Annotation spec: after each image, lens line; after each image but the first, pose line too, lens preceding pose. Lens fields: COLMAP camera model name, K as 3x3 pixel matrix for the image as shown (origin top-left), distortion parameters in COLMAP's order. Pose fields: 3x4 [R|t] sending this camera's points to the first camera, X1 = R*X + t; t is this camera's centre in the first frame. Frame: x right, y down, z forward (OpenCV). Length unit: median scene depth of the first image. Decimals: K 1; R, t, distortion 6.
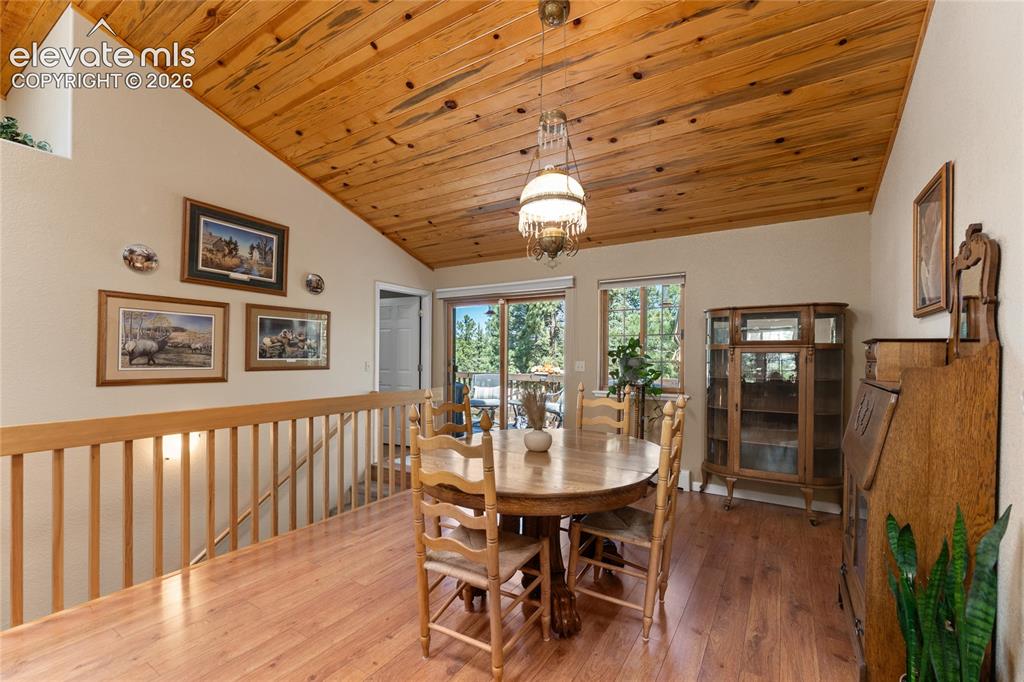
lens RADIAL K [[418.7, 0, 532.7], [0, 418.7, 357.3], [0, 0, 1]] dist [-0.000391, -0.001131]
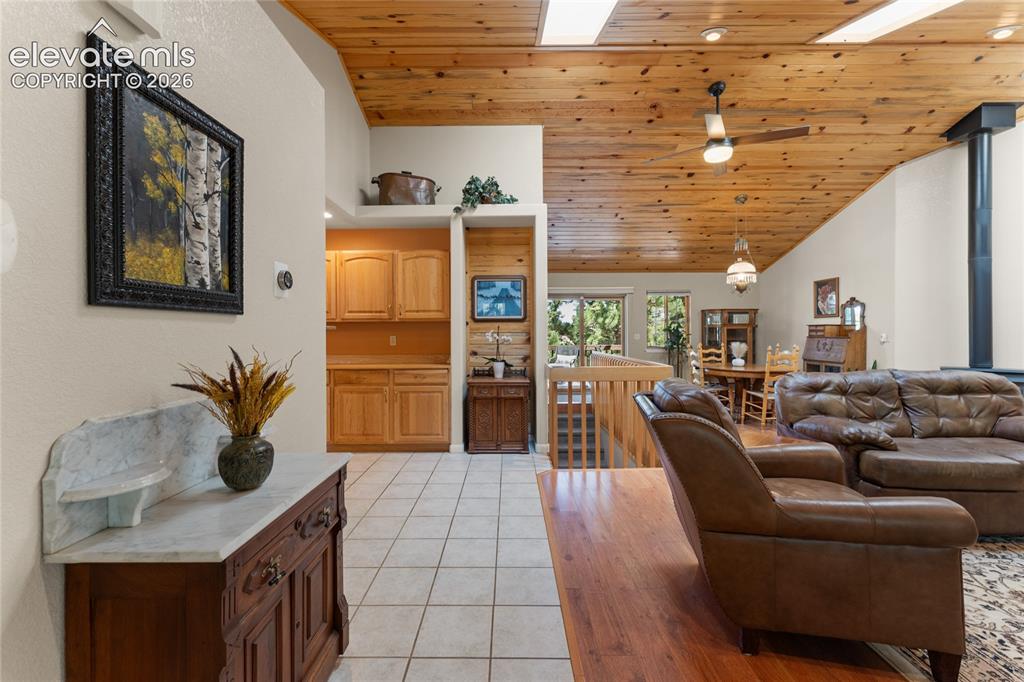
lens RADIAL K [[418.7, 0, 515.4], [0, 418.7, 336.9], [0, 0, 1]] dist [-0.000391, -0.001131]
pose [[0.848373, -0.012916, 0.529241, -2.137313], [0.009096, 0.999910, 0.009820, -0.001565], [-0.529320, -0.003517, 0.848415, -0.411206]]
